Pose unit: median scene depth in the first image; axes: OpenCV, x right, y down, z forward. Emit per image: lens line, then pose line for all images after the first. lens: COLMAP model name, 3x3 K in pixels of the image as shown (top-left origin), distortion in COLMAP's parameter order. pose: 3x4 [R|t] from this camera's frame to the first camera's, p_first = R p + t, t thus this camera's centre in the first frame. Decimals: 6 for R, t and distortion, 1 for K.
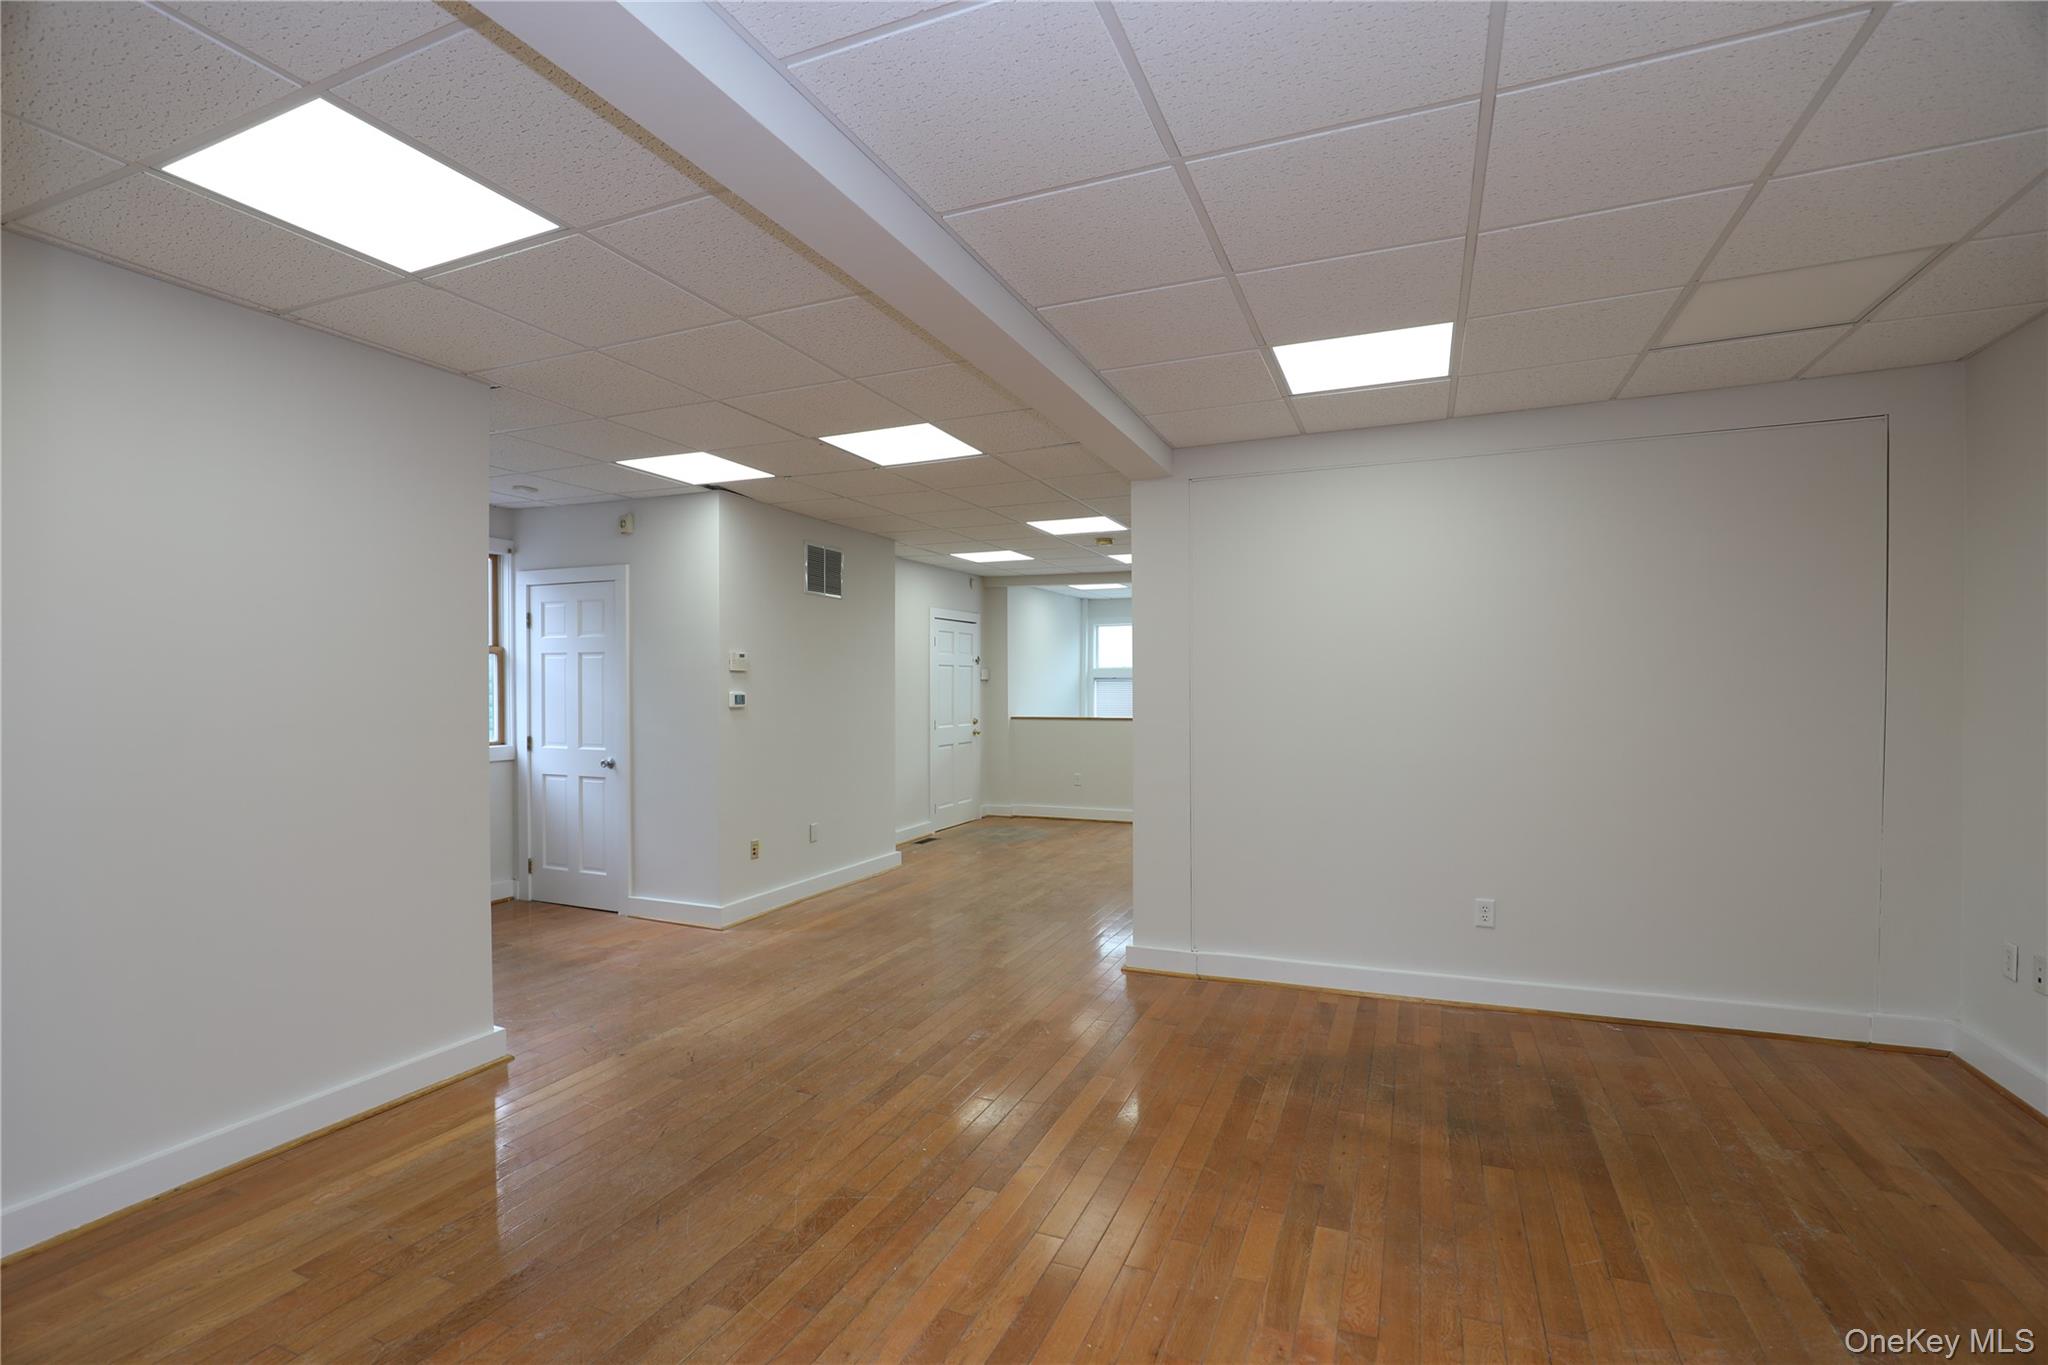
lens RADIAL K [[935.7, 0, 1013.6], [0, 935.7, 685.7], [0, 0, 1]] dist [-0.041275, 0.009629]
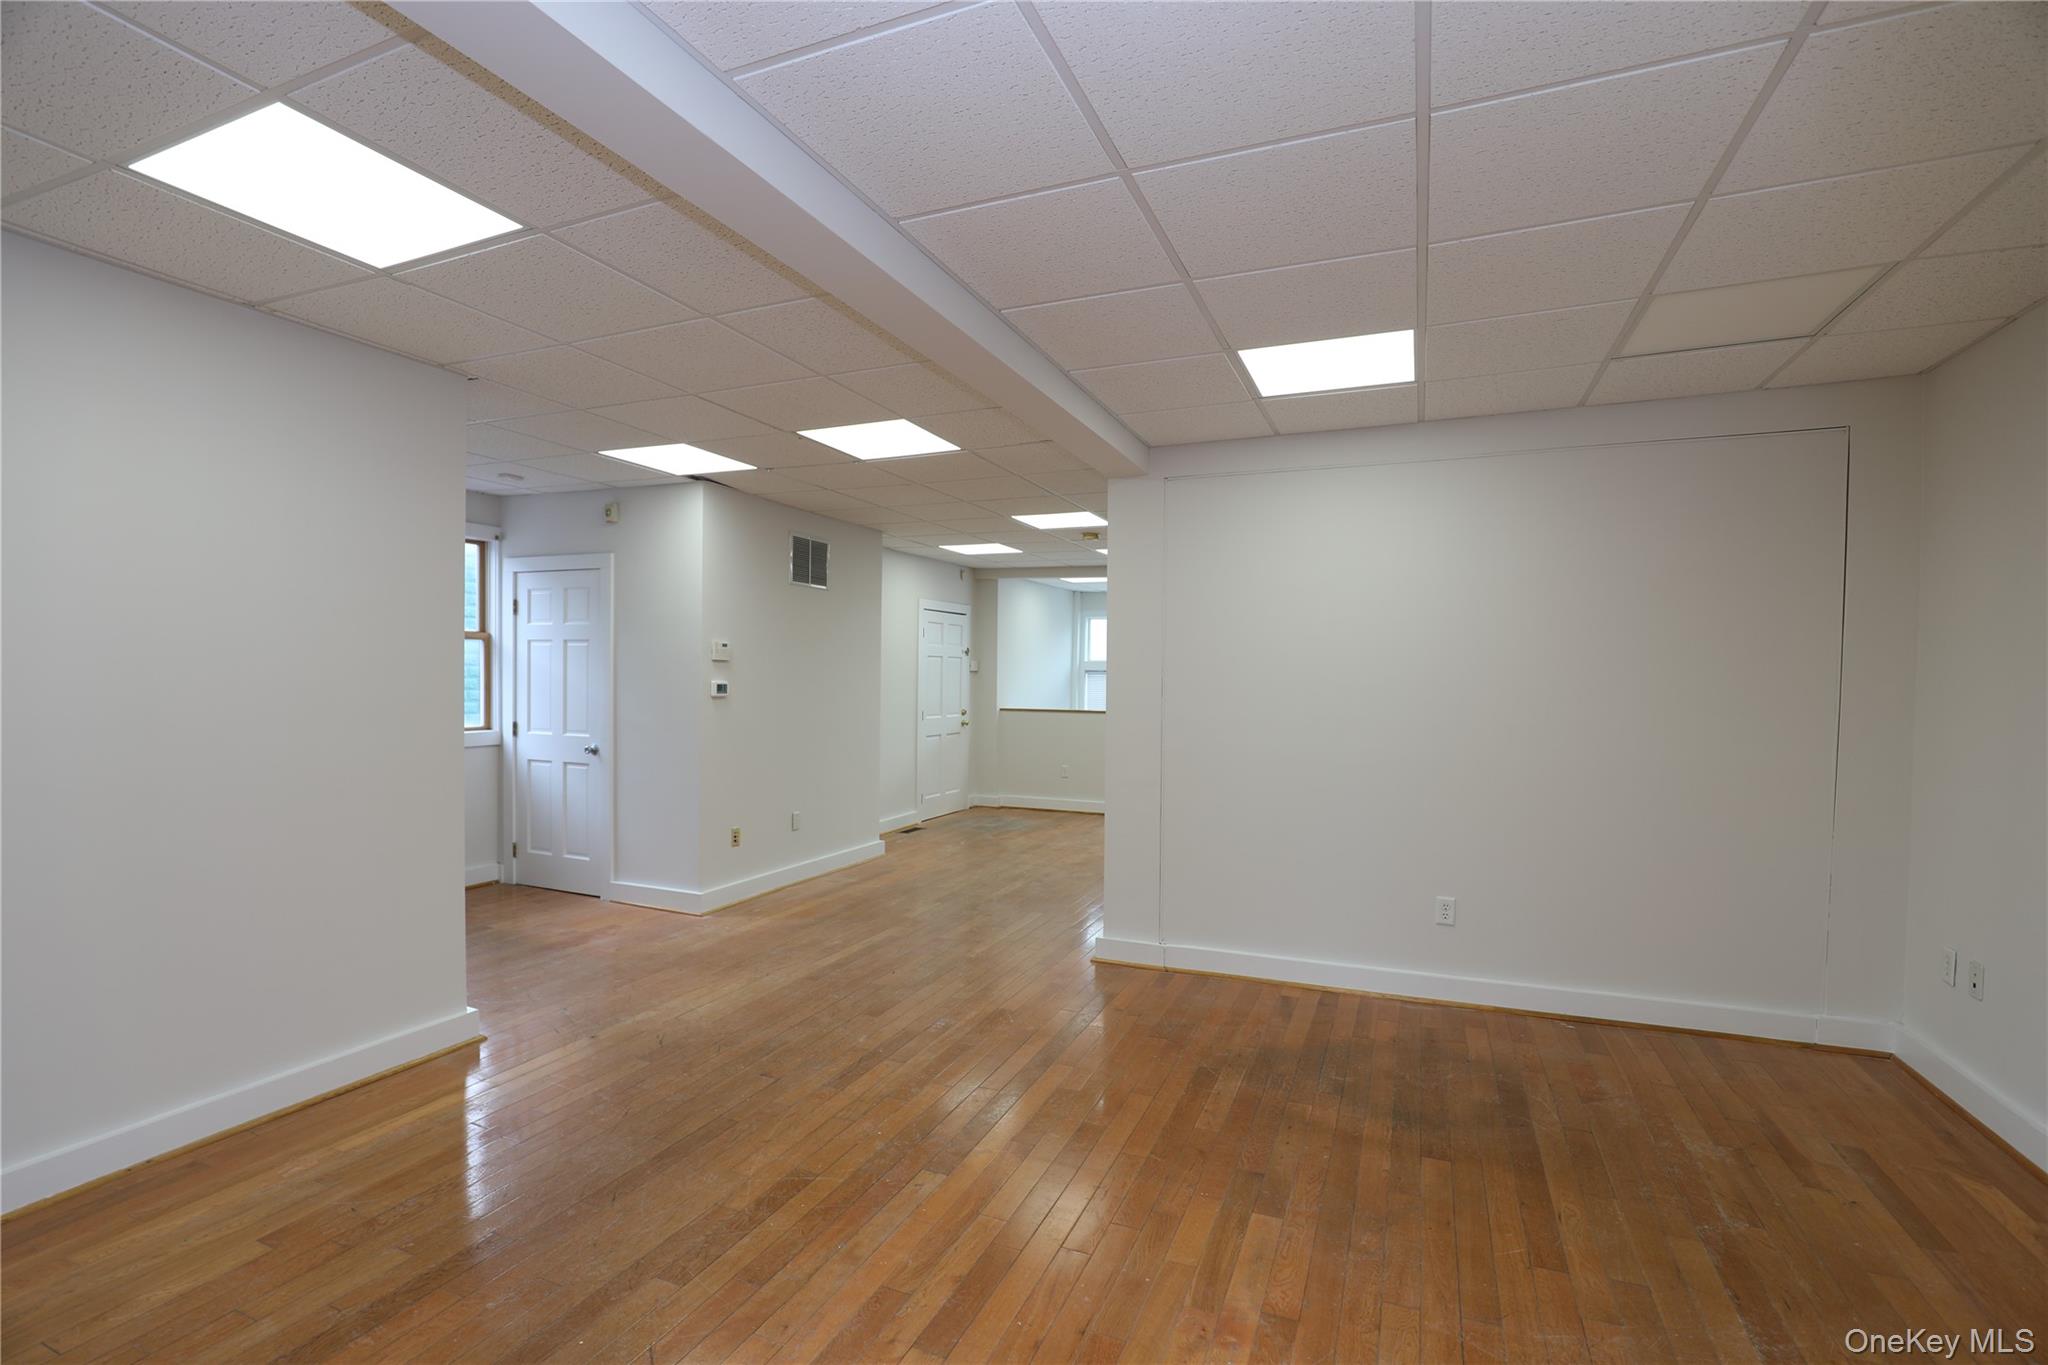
lens RADIAL K [[935.0, 0, 1016.3], [0, 935.0, 688.2], [0, 0, 1]] dist [-0.040955, 0.009278]
pose [[0.999891, 0.014715, 0.001526, 0.048759], [-0.014734, 0.999798, 0.013649, -0.008612], [-0.001325, -0.013670, 0.999906, -0.019719]]
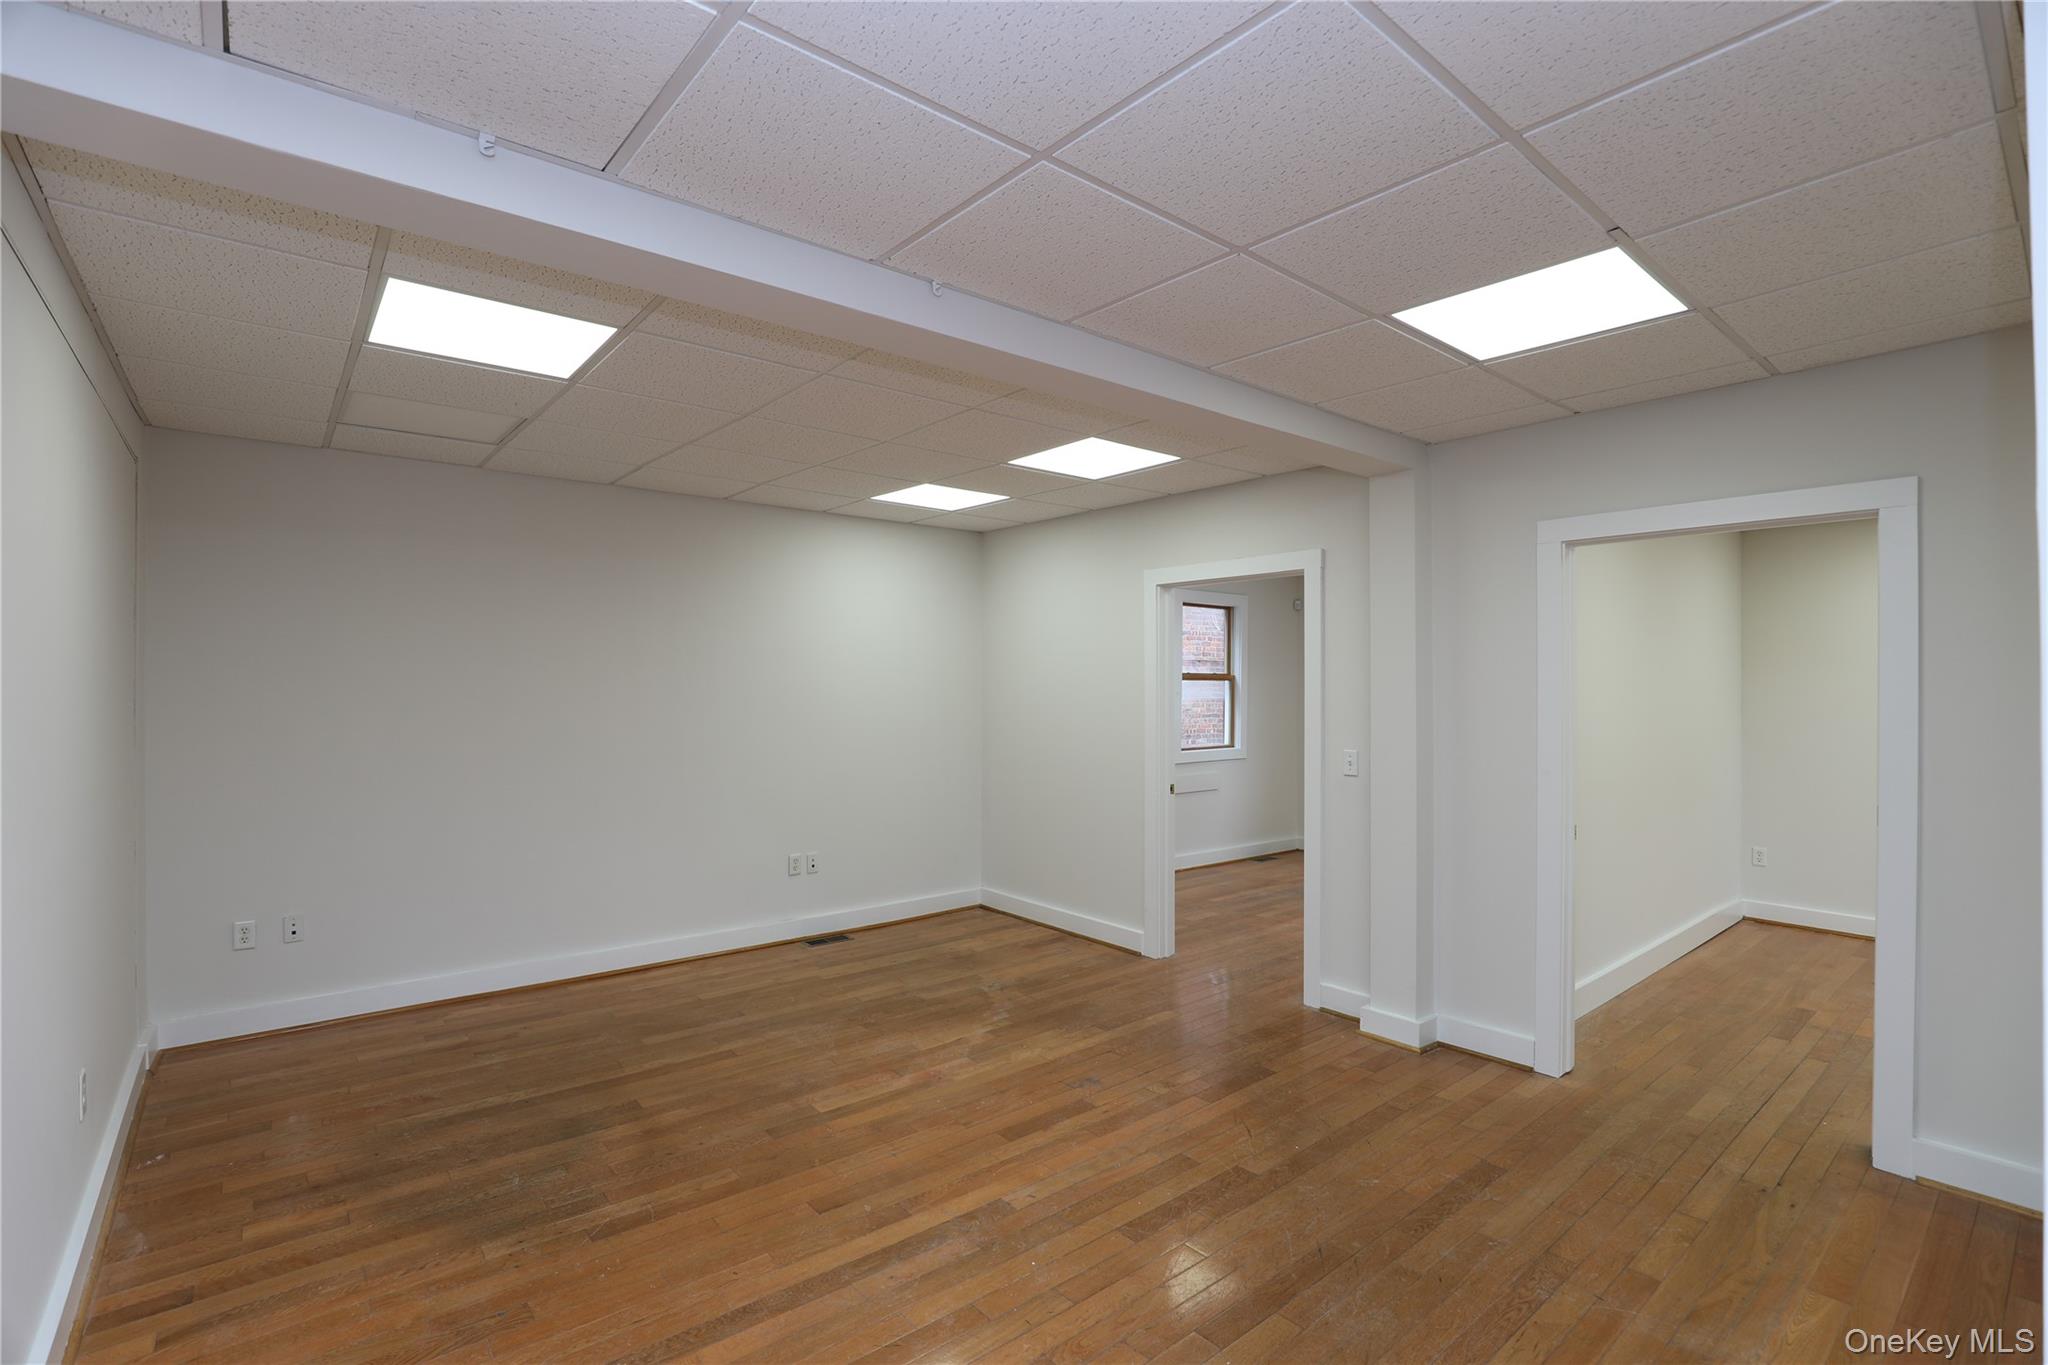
lens RADIAL K [[935.0, 0, 1016.3], [0, 935.0, 688.2], [0, 0, 1]] dist [-0.040955, 0.009278]
pose [[-0.888397, 0.005721, 0.459041, -0.503546], [0.007205, 0.999973, 0.001481, -0.040627], [-0.459020, 0.004623, -0.888414, 1.853156]]
